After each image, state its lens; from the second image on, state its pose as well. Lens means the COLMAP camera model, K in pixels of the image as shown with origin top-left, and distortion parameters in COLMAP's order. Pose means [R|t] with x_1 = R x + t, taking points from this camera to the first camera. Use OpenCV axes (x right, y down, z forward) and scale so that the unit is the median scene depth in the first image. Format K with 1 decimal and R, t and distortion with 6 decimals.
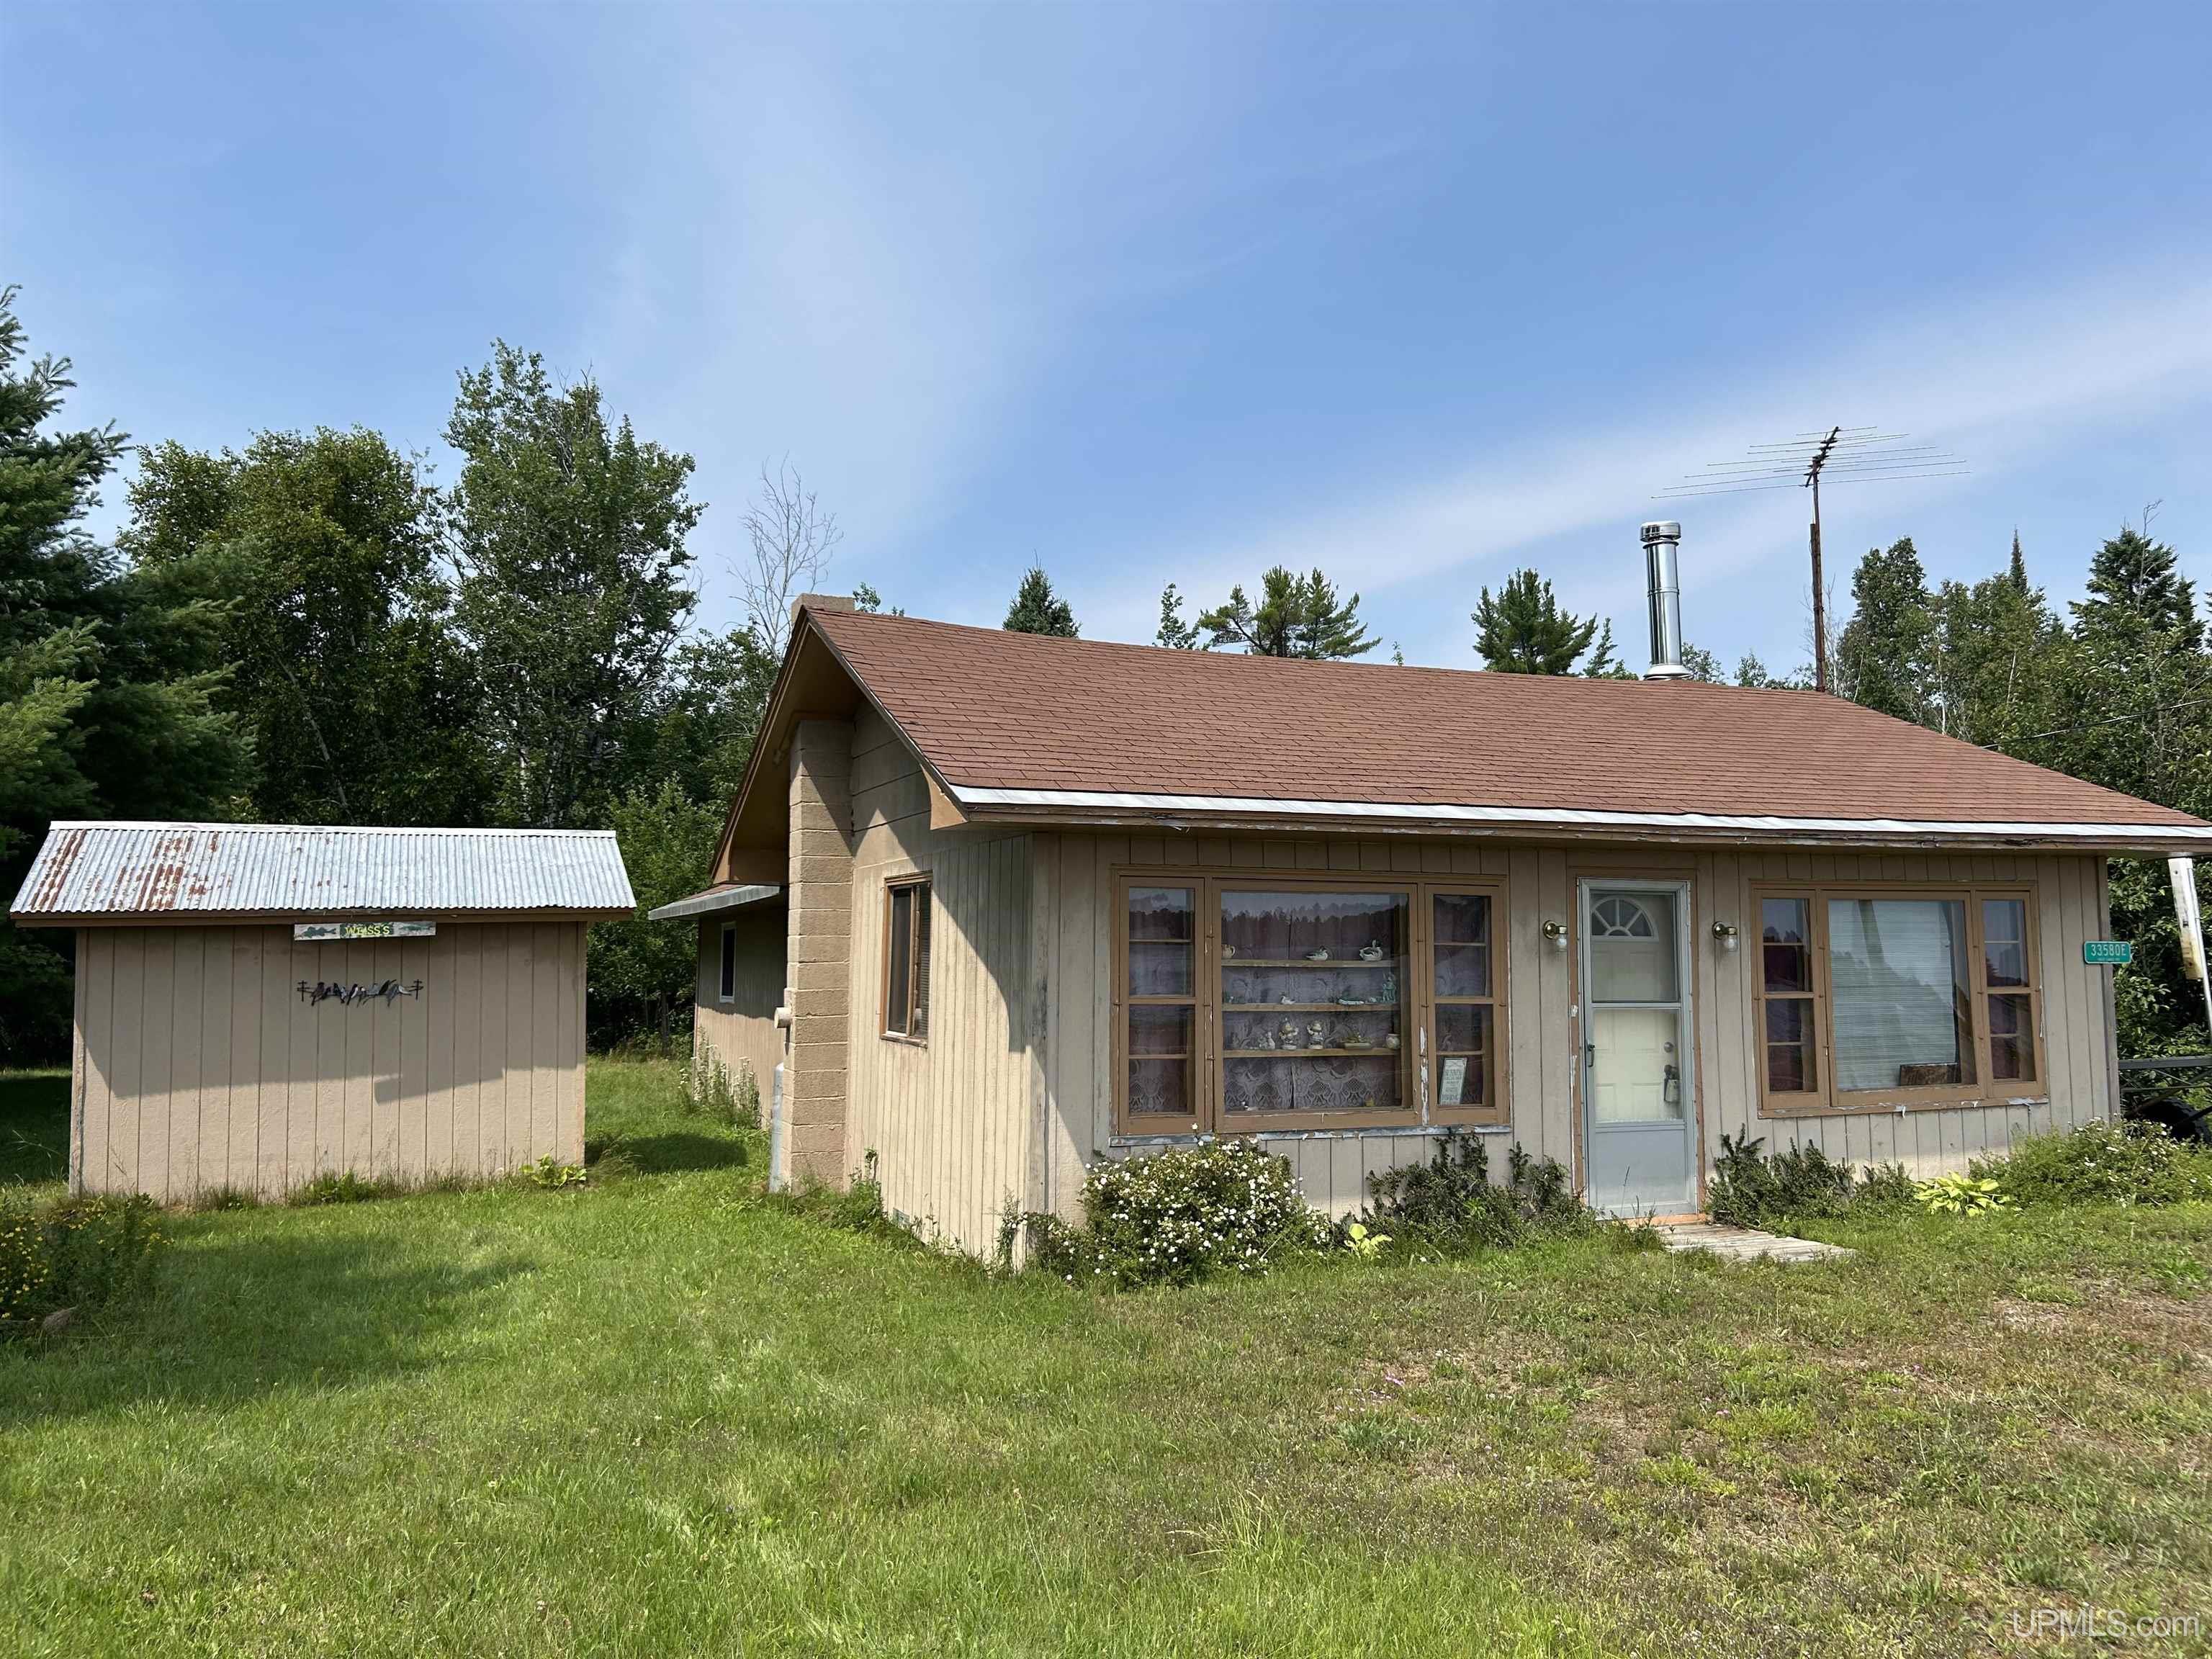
lens RADIAL K [[1682.3, 0, 1114.6], [0, 1682.3, 831.3], [0, 0, 1]] dist [0.050886, -0.059149]
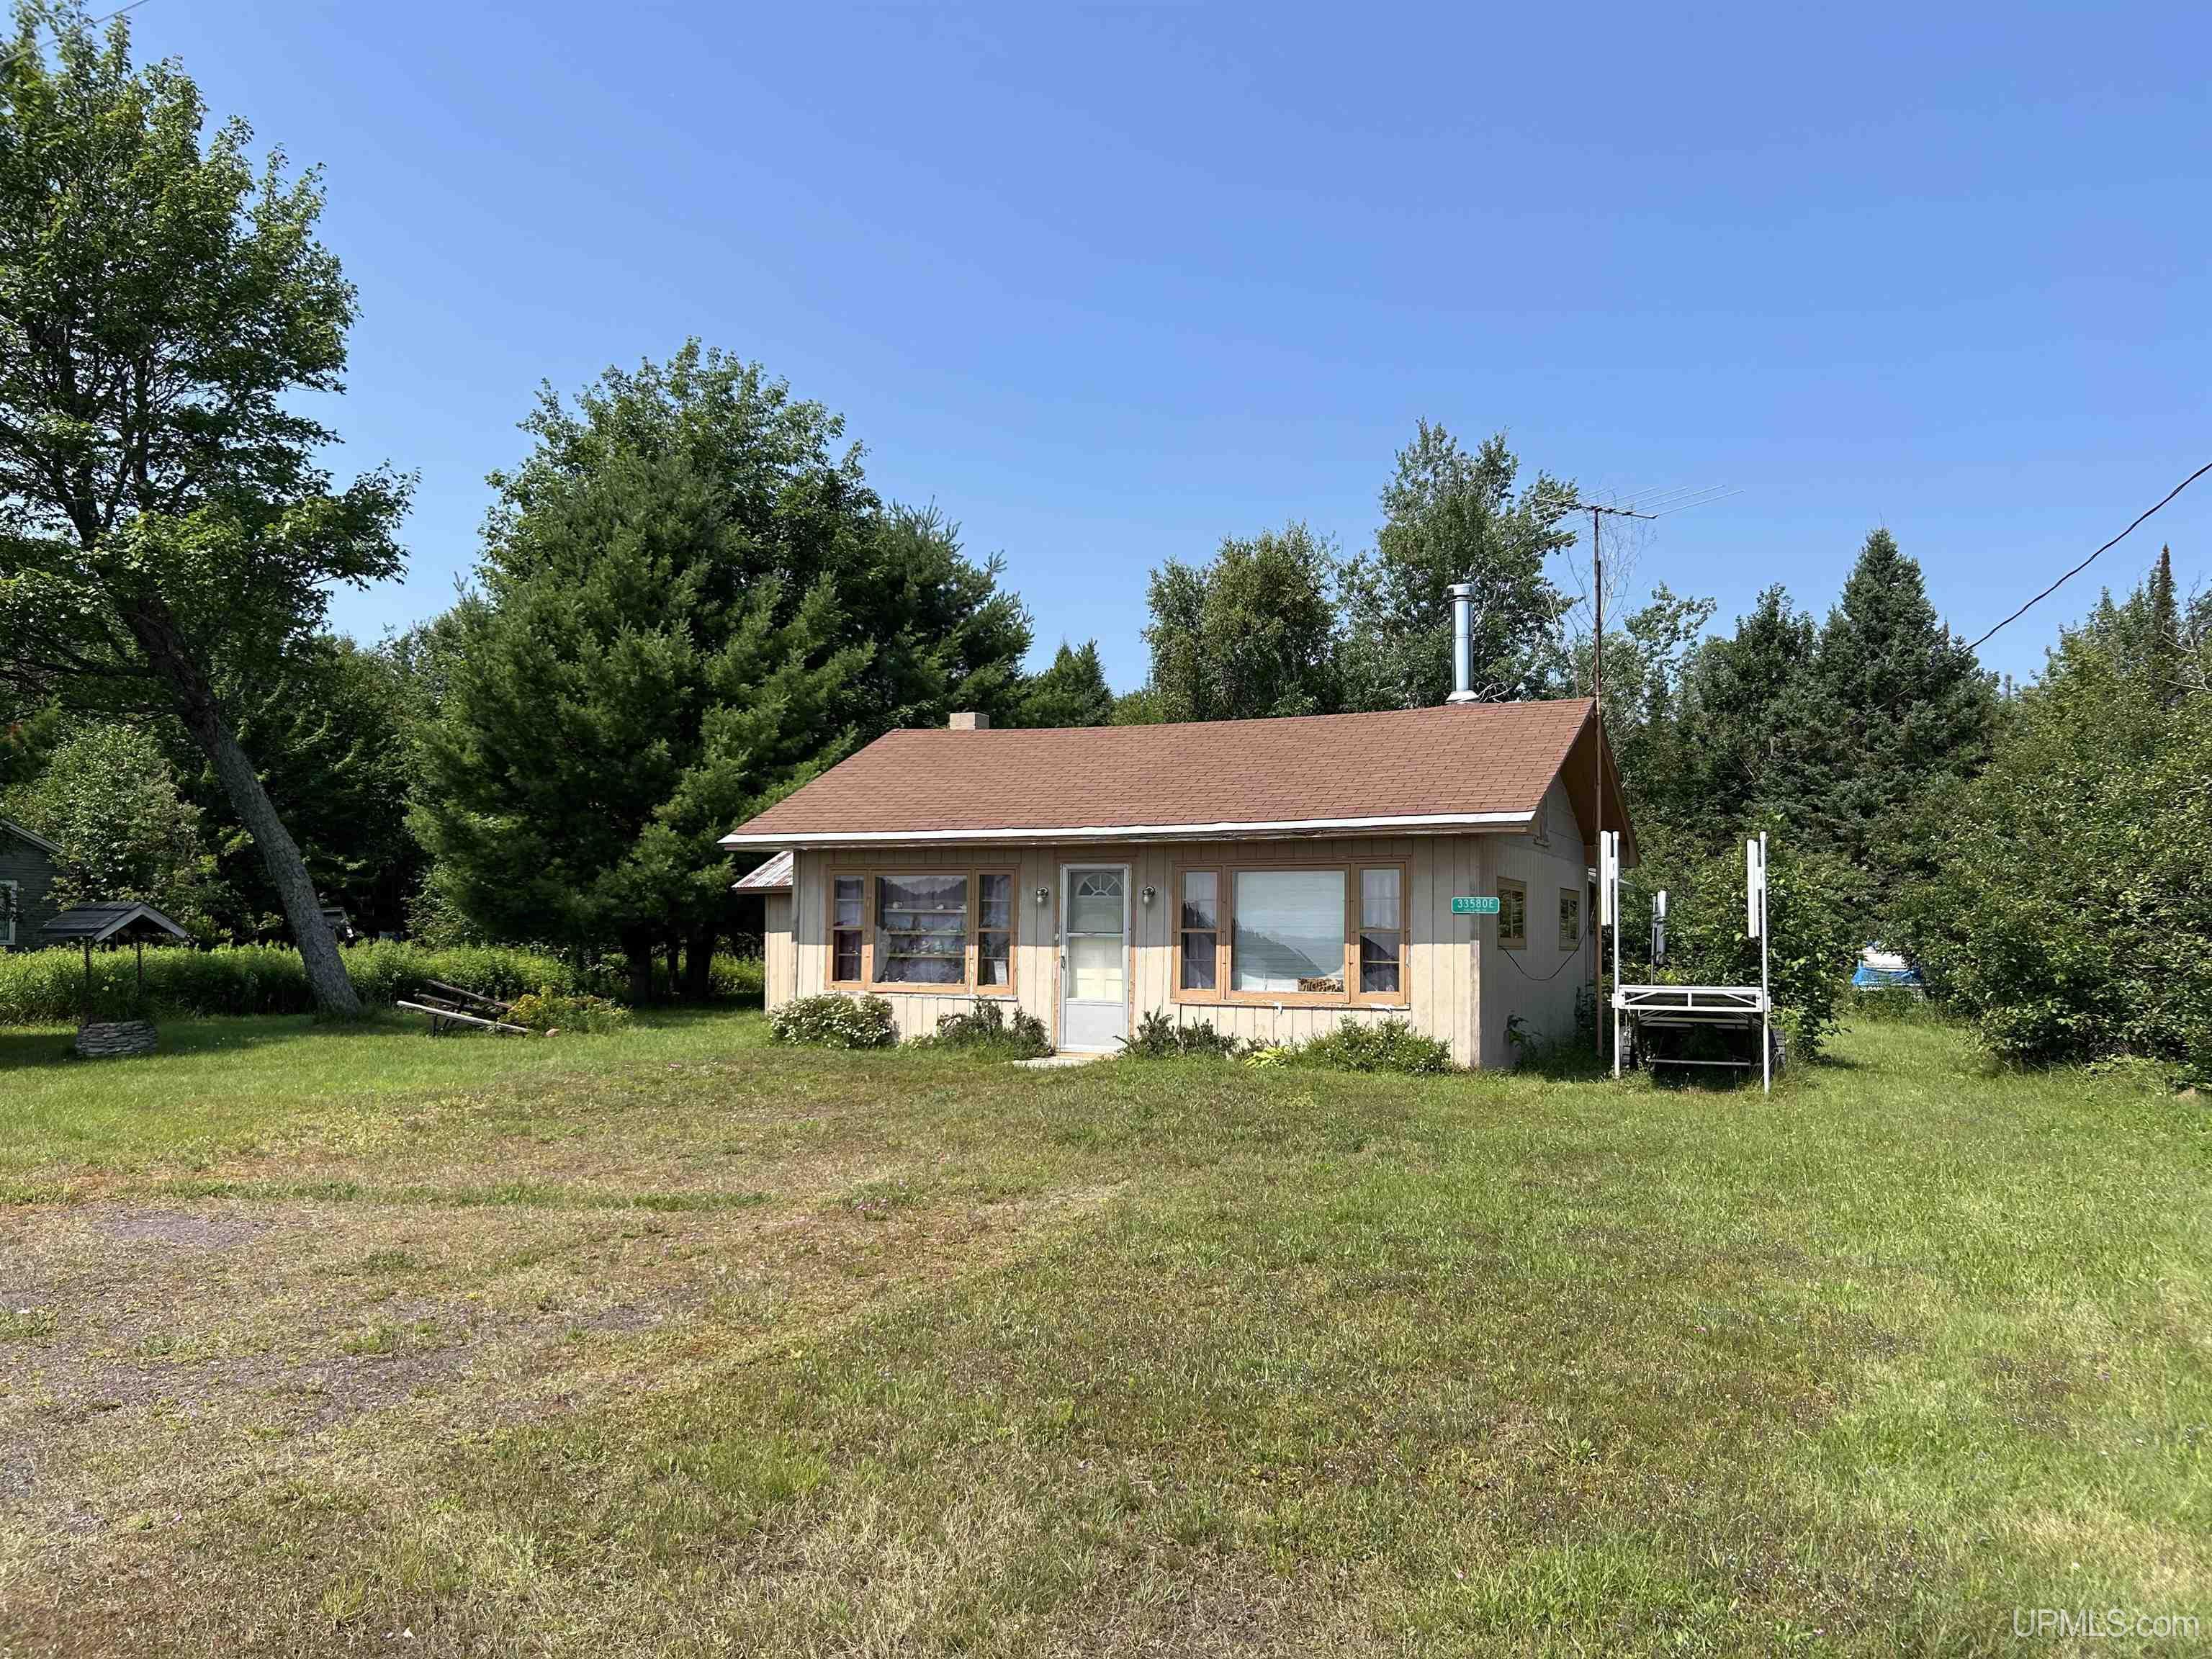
lens RADIAL K [[1682.3, 0, 1097.8], [0, 1682.3, 851.3], [0, 0, 1]] dist [0.050886, -0.059149]
pose [[0.672923, -0.023878, -0.739327, 1.580553], [0.052028, 0.998531, 0.015105, -0.010405], [0.737881, -0.048630, 0.673177, -0.170102]]
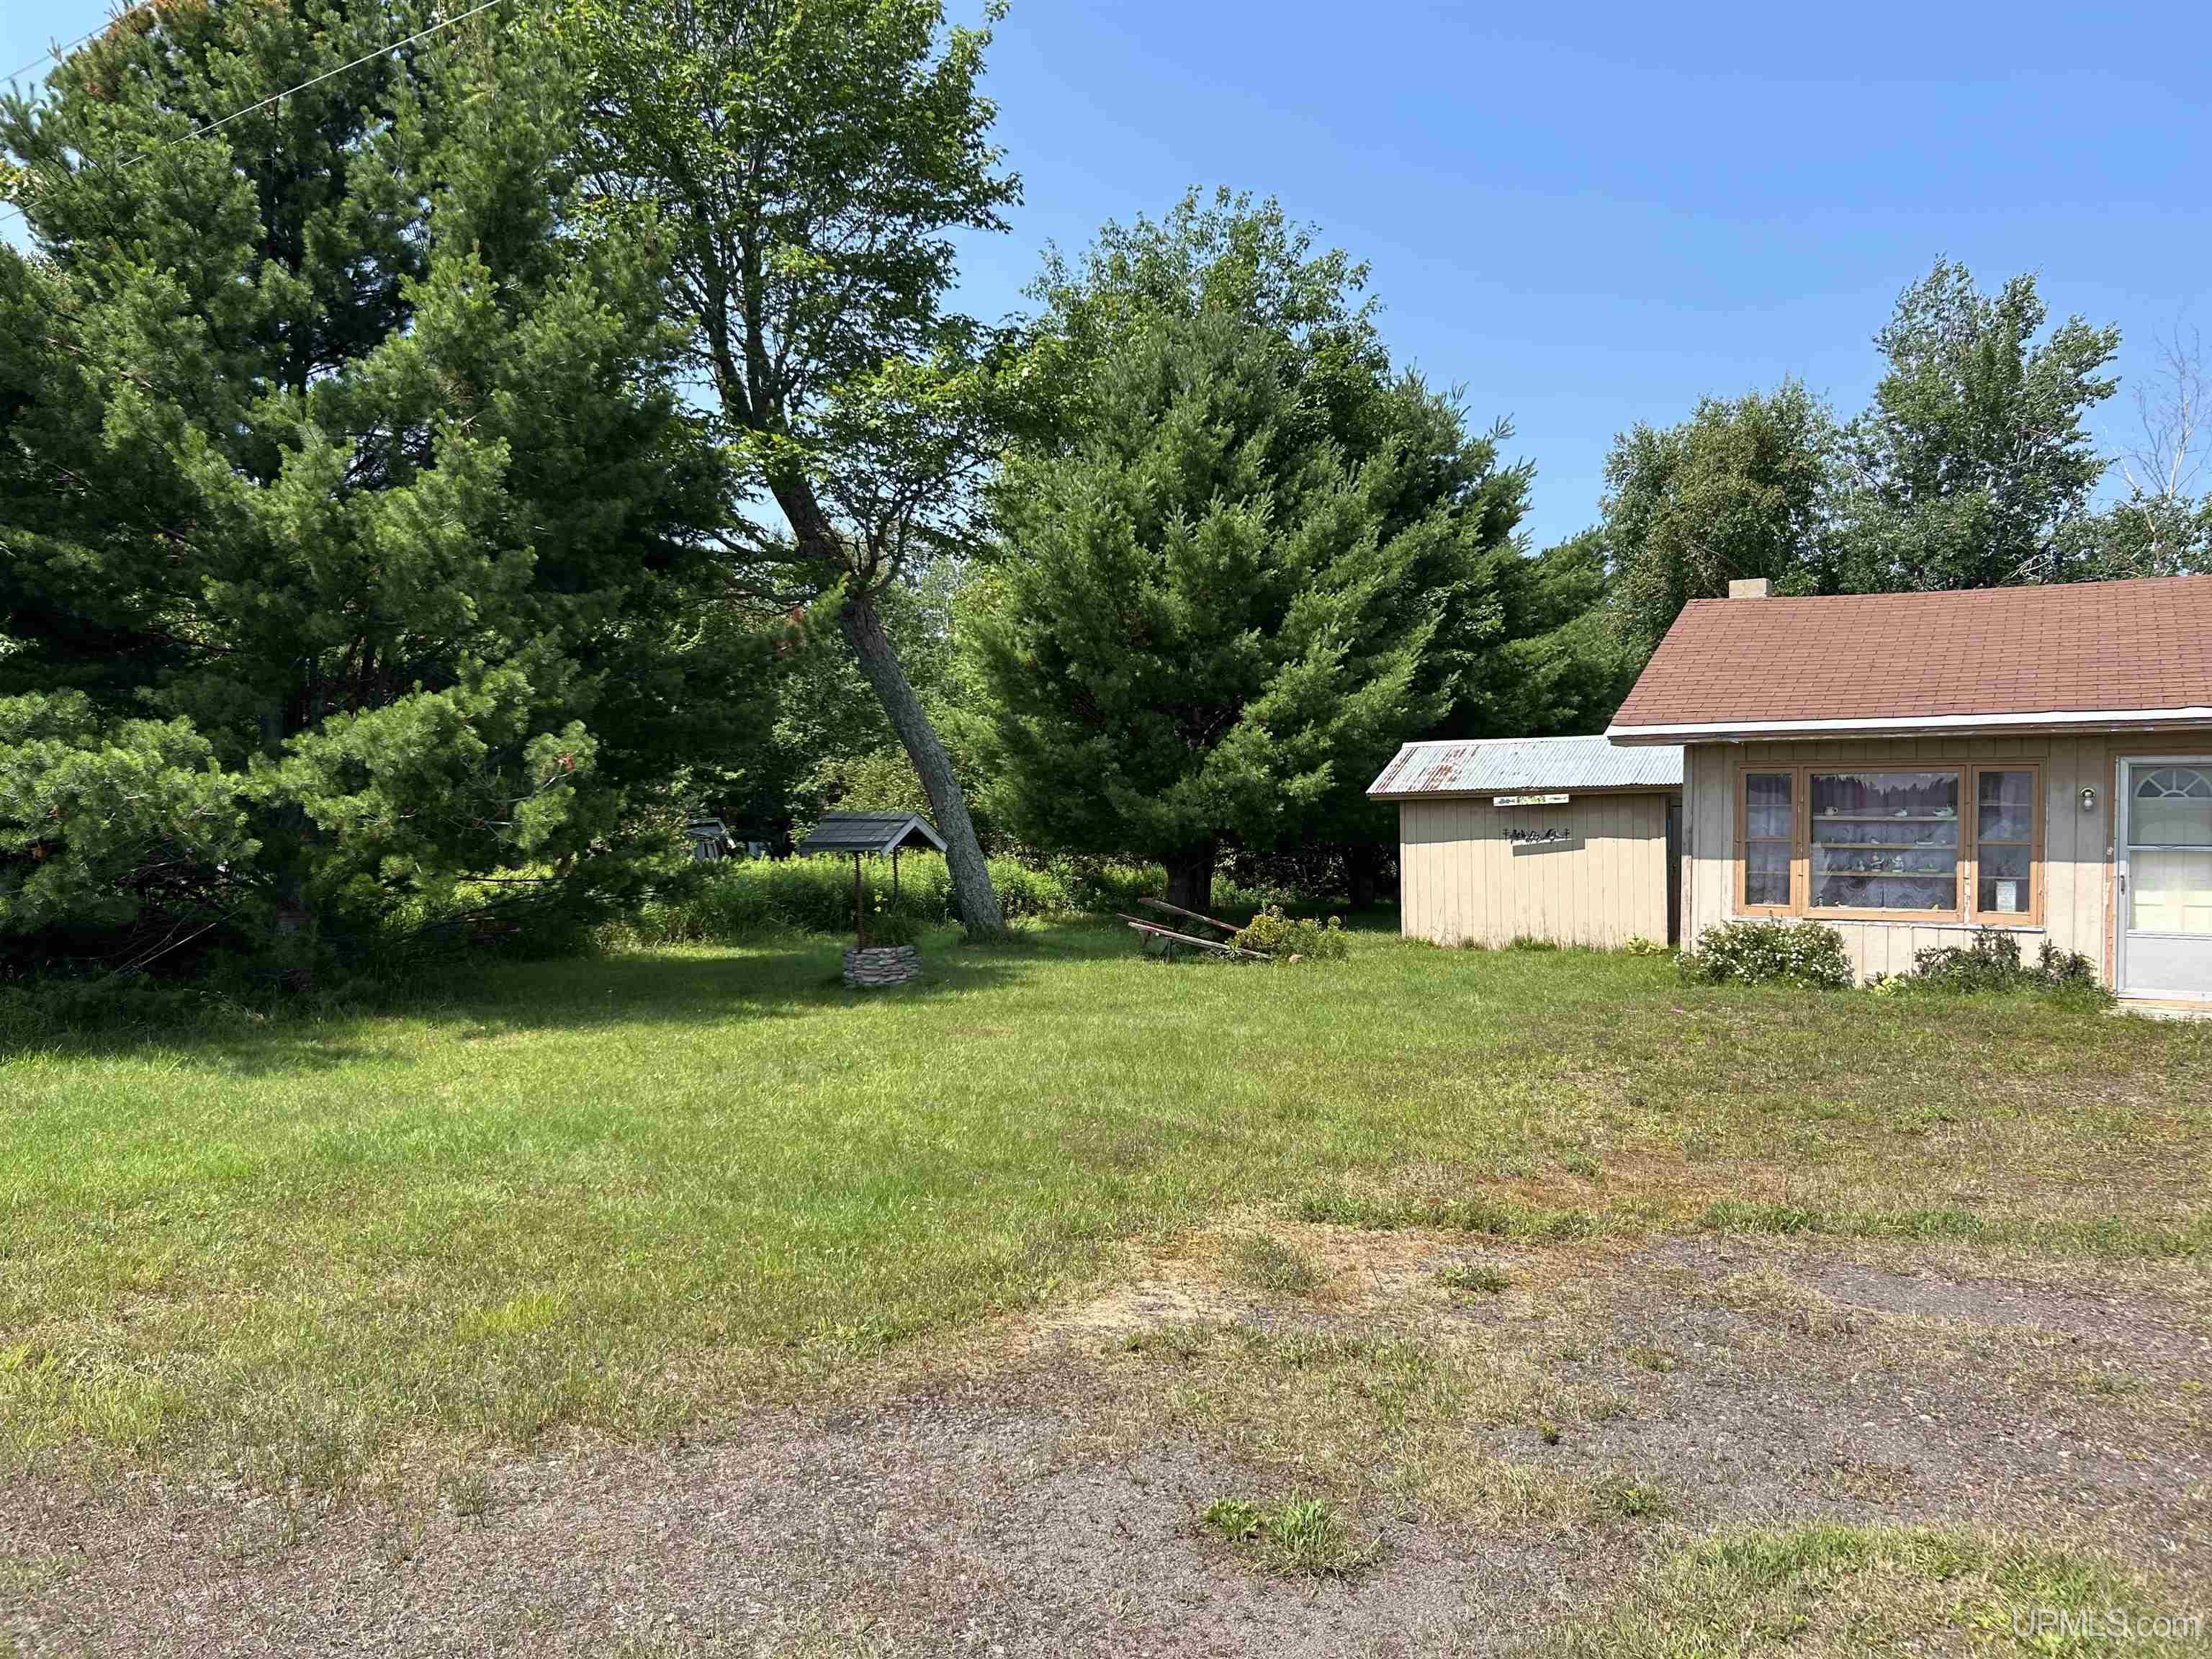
lens RADIAL K [[1682.3, 0, 1071.4], [0, 1682.3, 834.9], [0, 0, 1]] dist [0.050886, -0.059149]
pose [[0.584649, 0.007155, -0.811255, 0.888356], [0.061813, 0.996662, 0.053337, -0.035960], [0.808928, -0.081329, 0.582255, -0.514442]]
